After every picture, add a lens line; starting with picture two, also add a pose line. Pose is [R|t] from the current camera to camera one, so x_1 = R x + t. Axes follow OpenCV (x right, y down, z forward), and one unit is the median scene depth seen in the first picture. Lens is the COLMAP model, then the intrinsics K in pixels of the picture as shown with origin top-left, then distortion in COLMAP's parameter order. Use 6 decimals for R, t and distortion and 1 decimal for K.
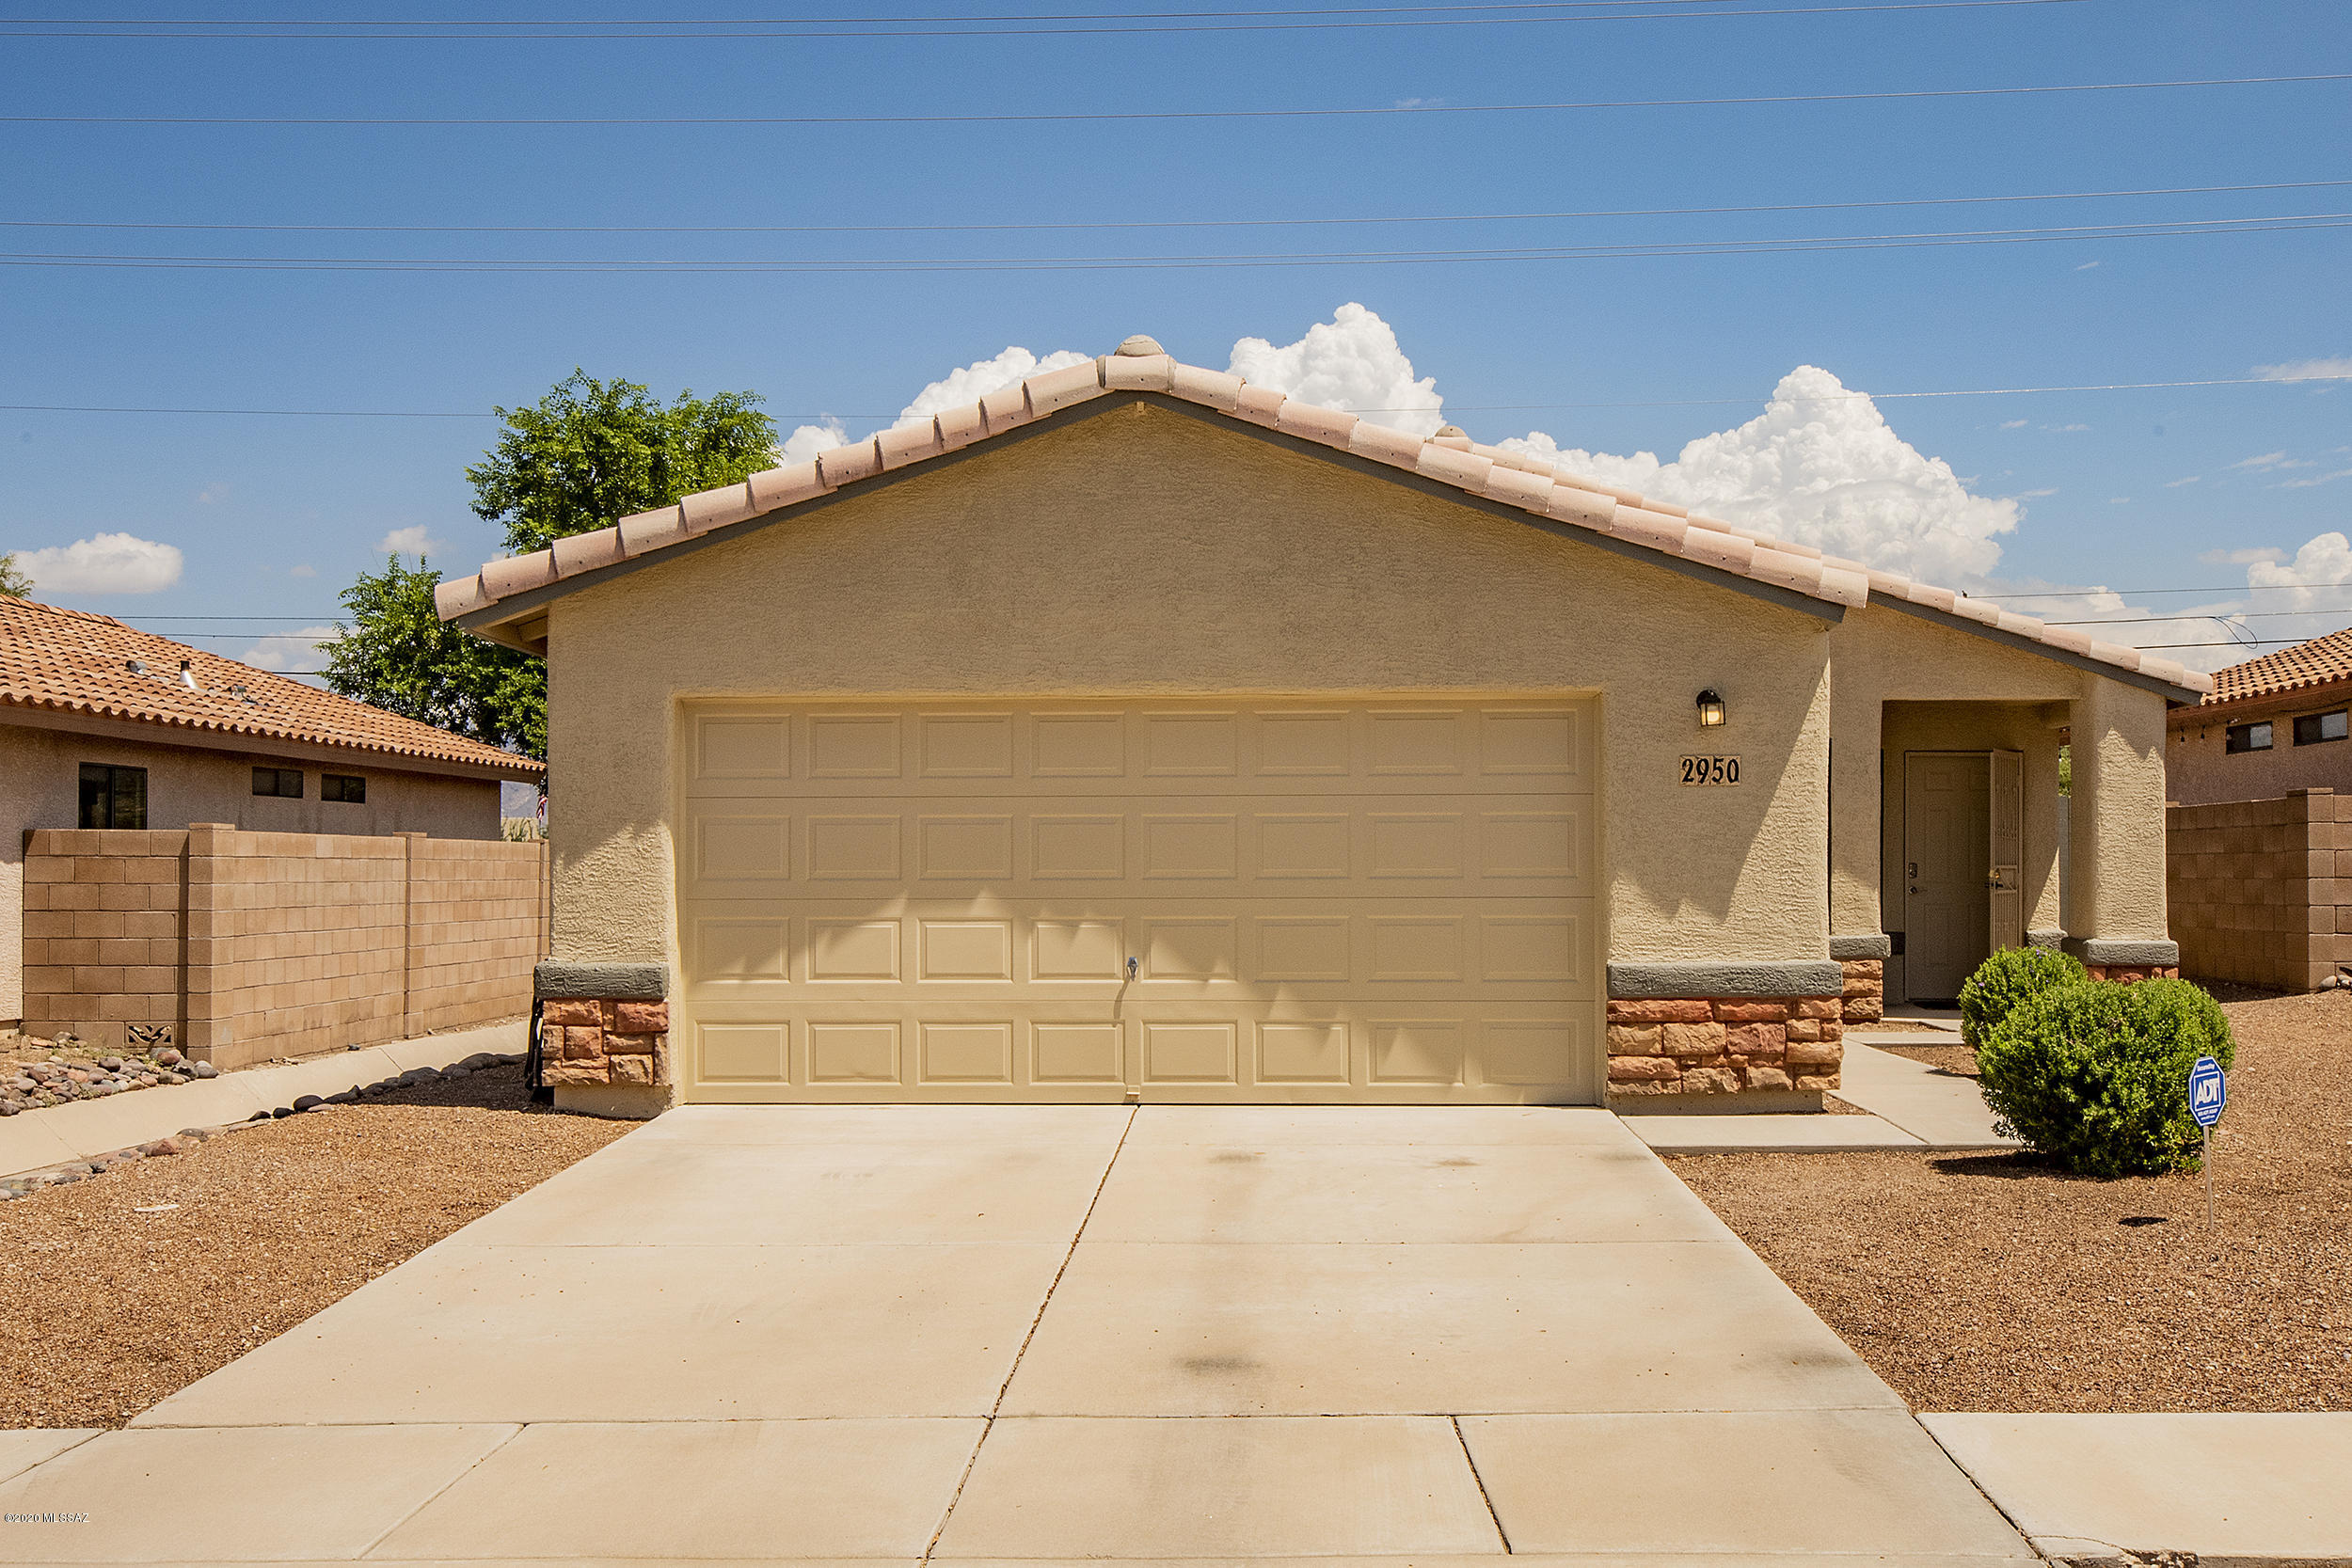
lens RADIAL K [[2328.1, 0, 1186.3], [0, 2328.1, 822.4], [0, 0, 1]] dist [0.051793, 0.000000]
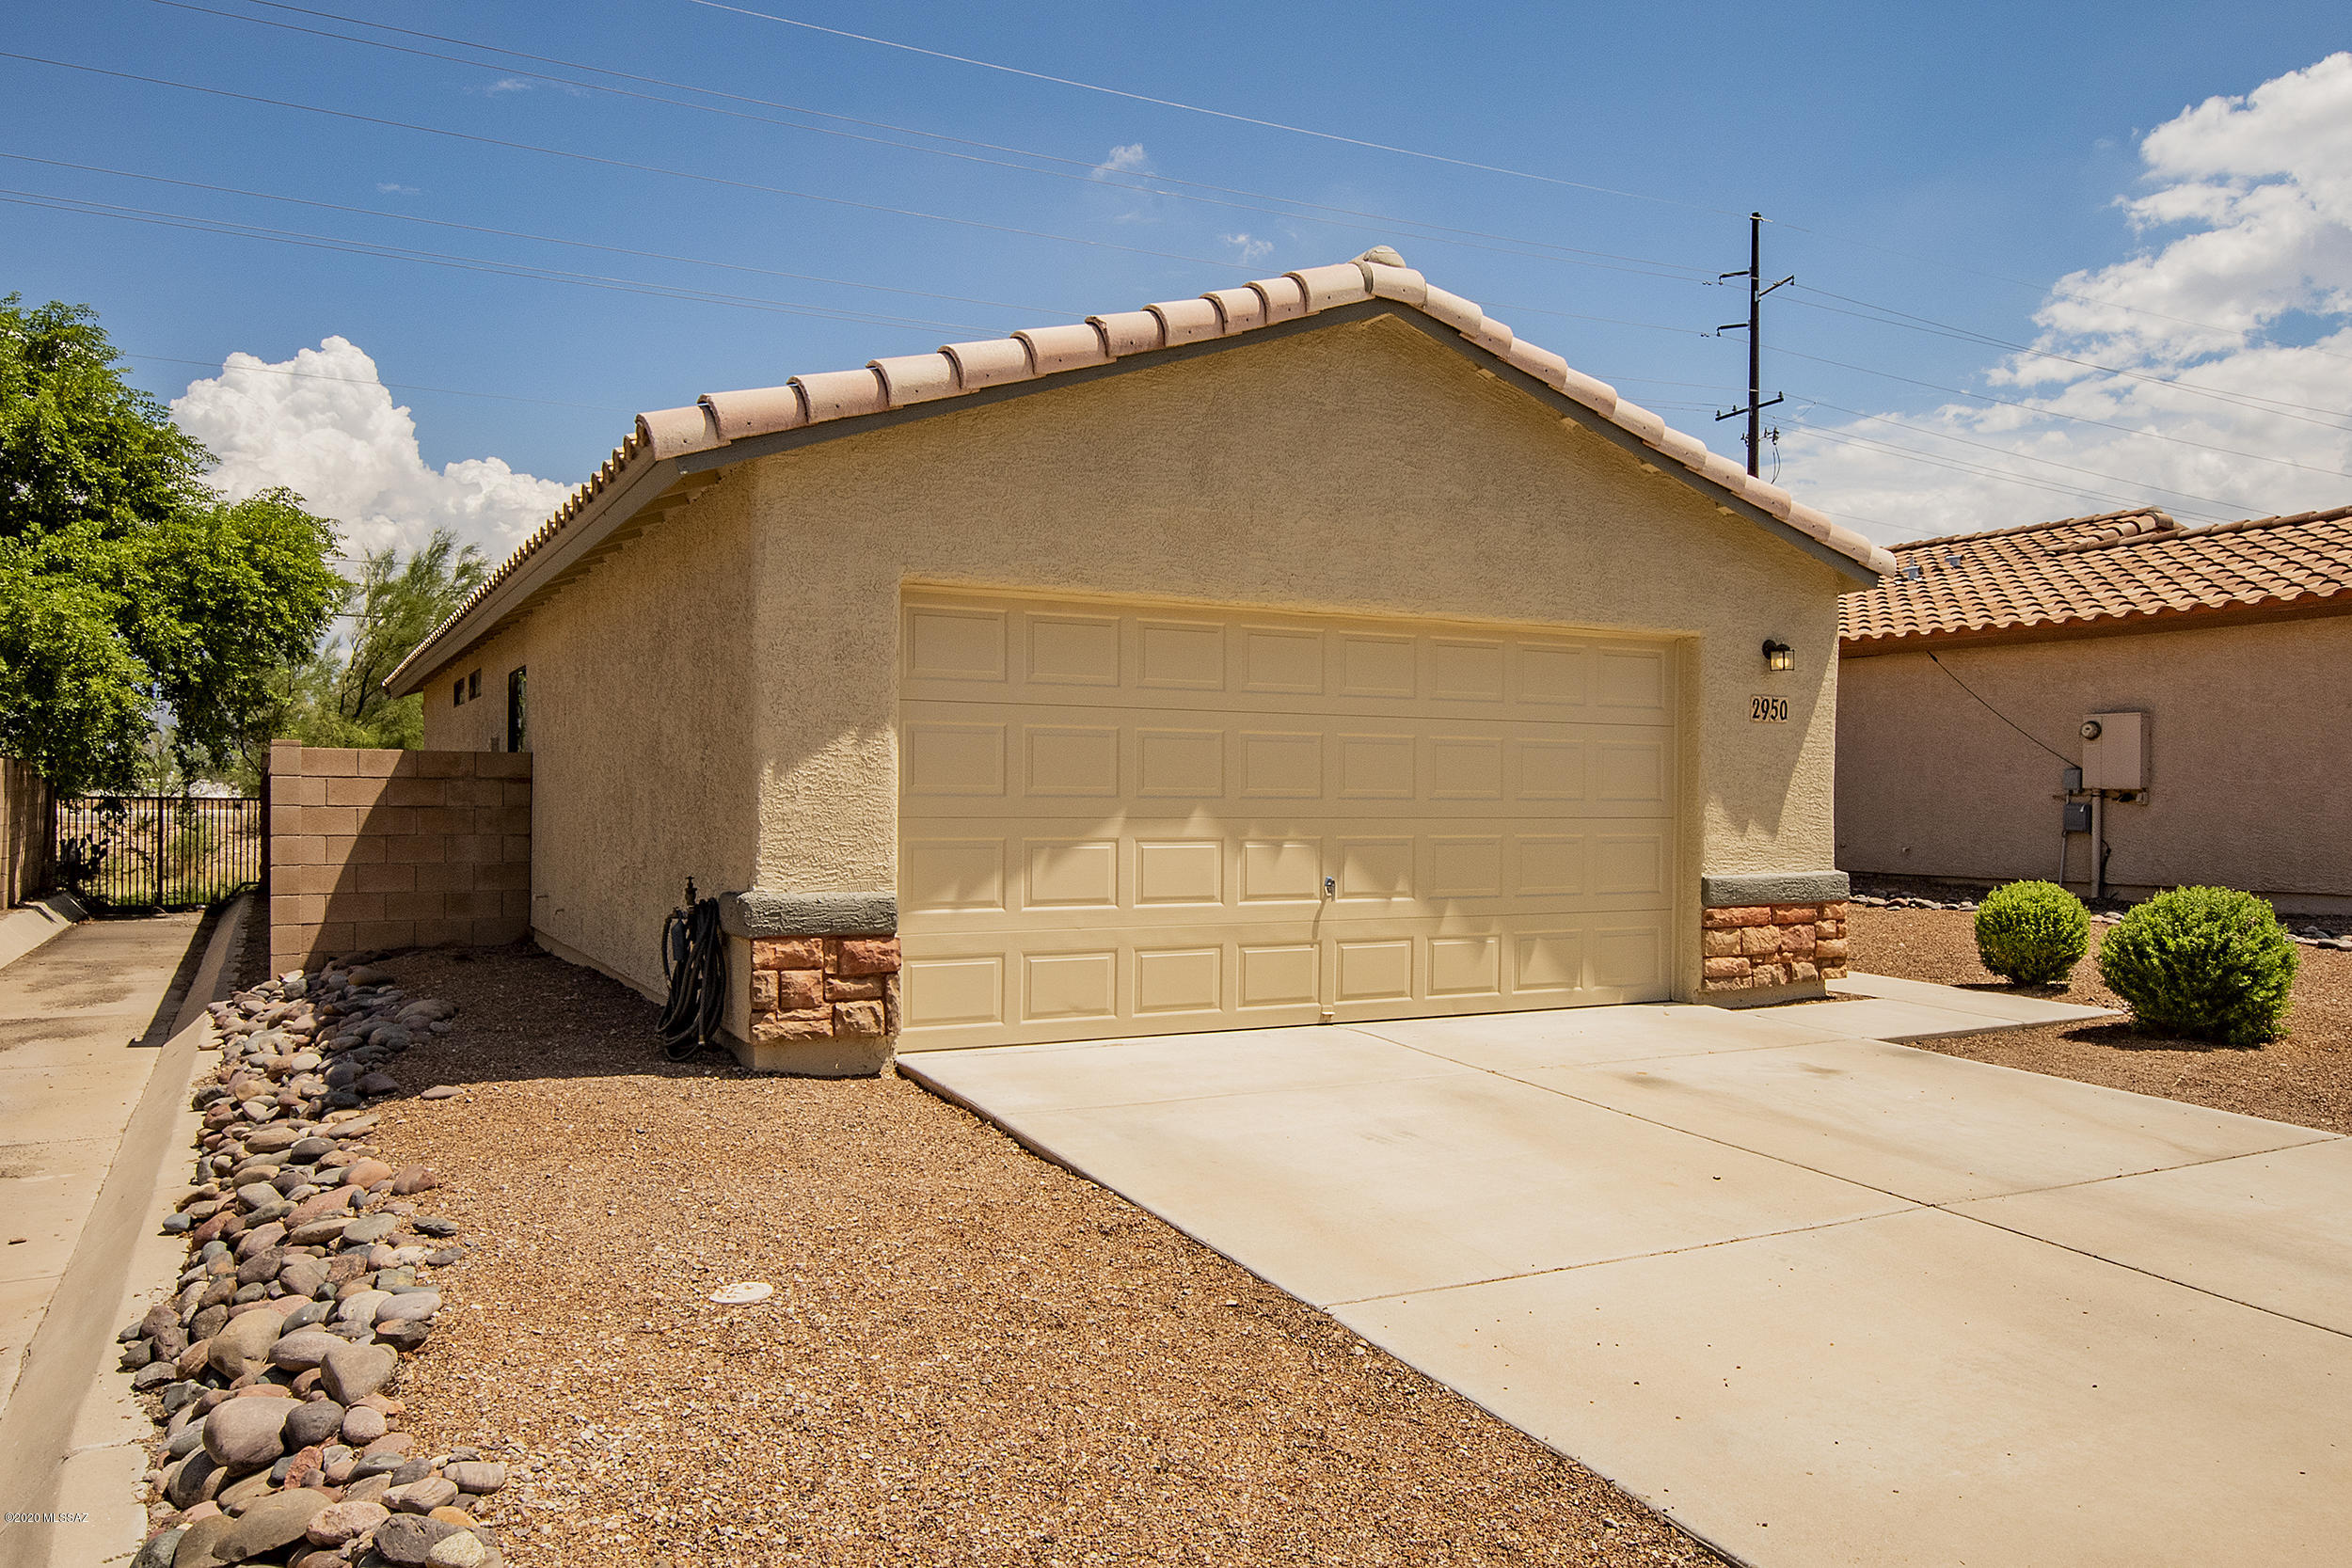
lens RADIAL K [[1661.8, 0, 1173.9], [0, 1661.8, 796.0], [0, 0, 1]] dist [0.024852, -0.005742]
pose [[0.864231, 0.009188, 0.503012, -0.438488], [-0.020348, 0.999653, 0.016702, 0.012957], [-0.502684, -0.024670, 0.864118, 0.421462]]
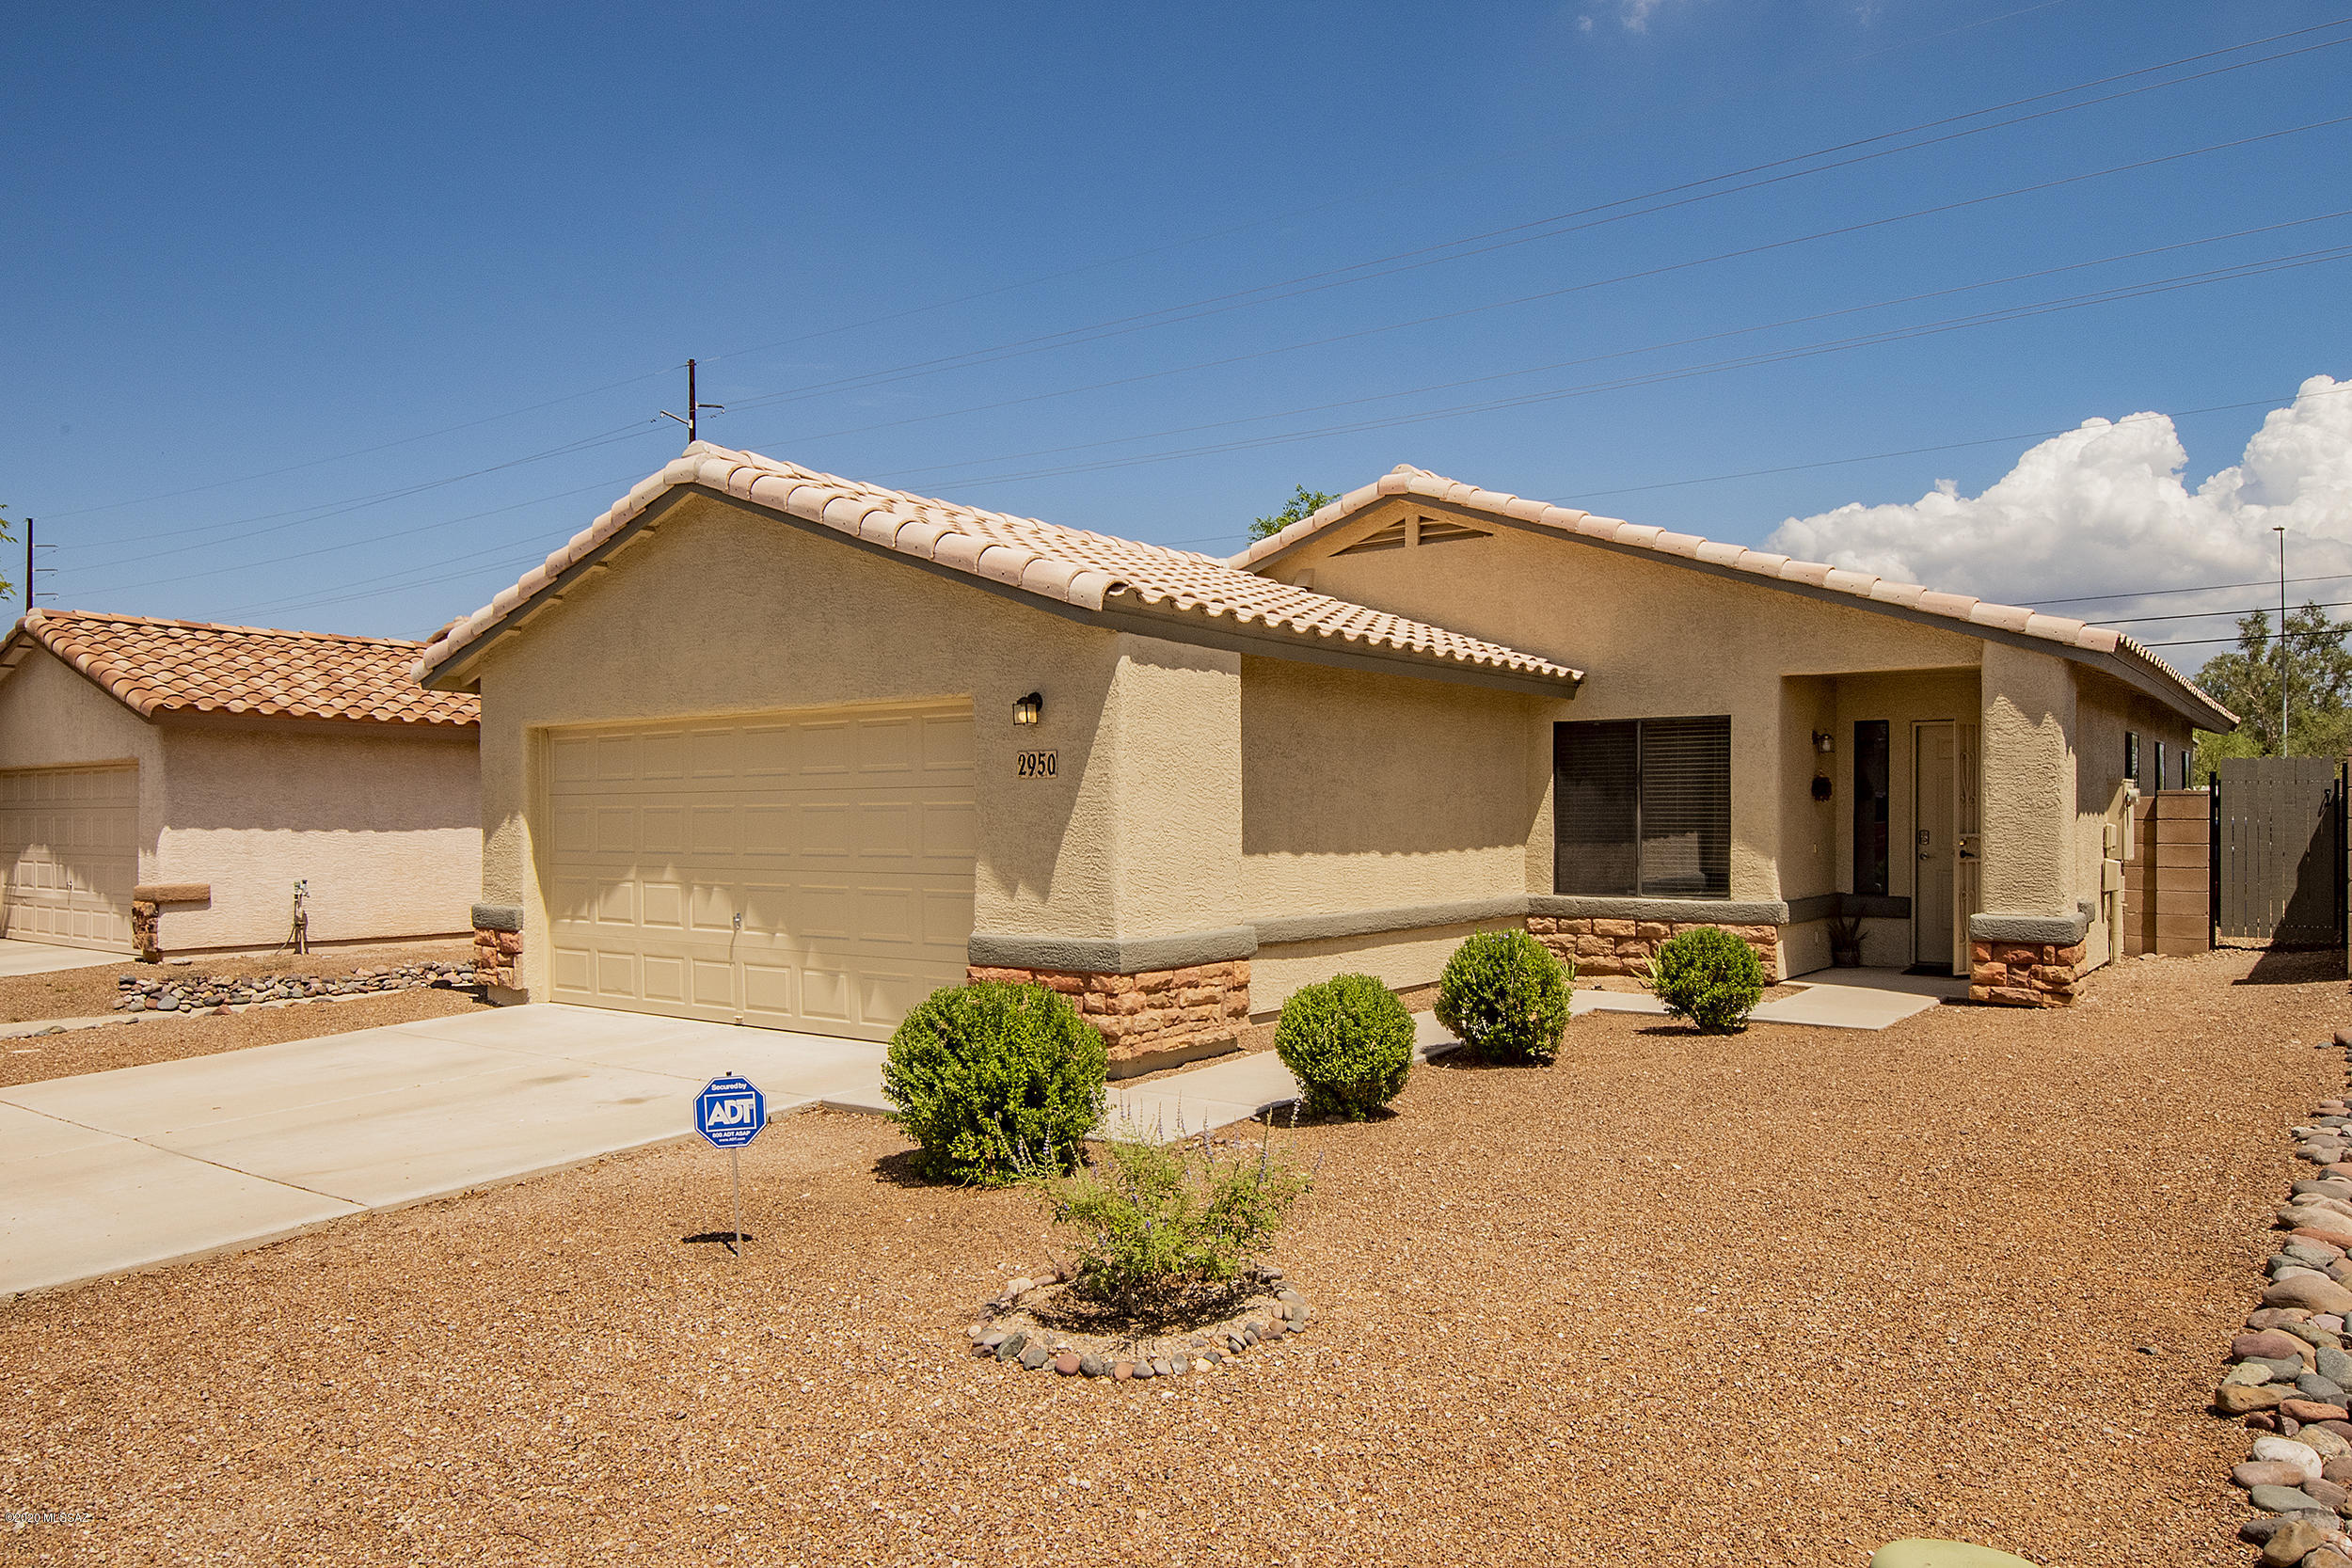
lens RADIAL K [[1517.4, 0, 1211.6], [0, 1517.4, 808.7], [0, 0, 1]] dist [0.022397, -0.003698]
pose [[0.831638, -0.004234, -0.555301, 0.678946], [0.014579, 0.999793, 0.014212, -0.009900], [0.555126, -0.019915, 0.831528, 0.435103]]
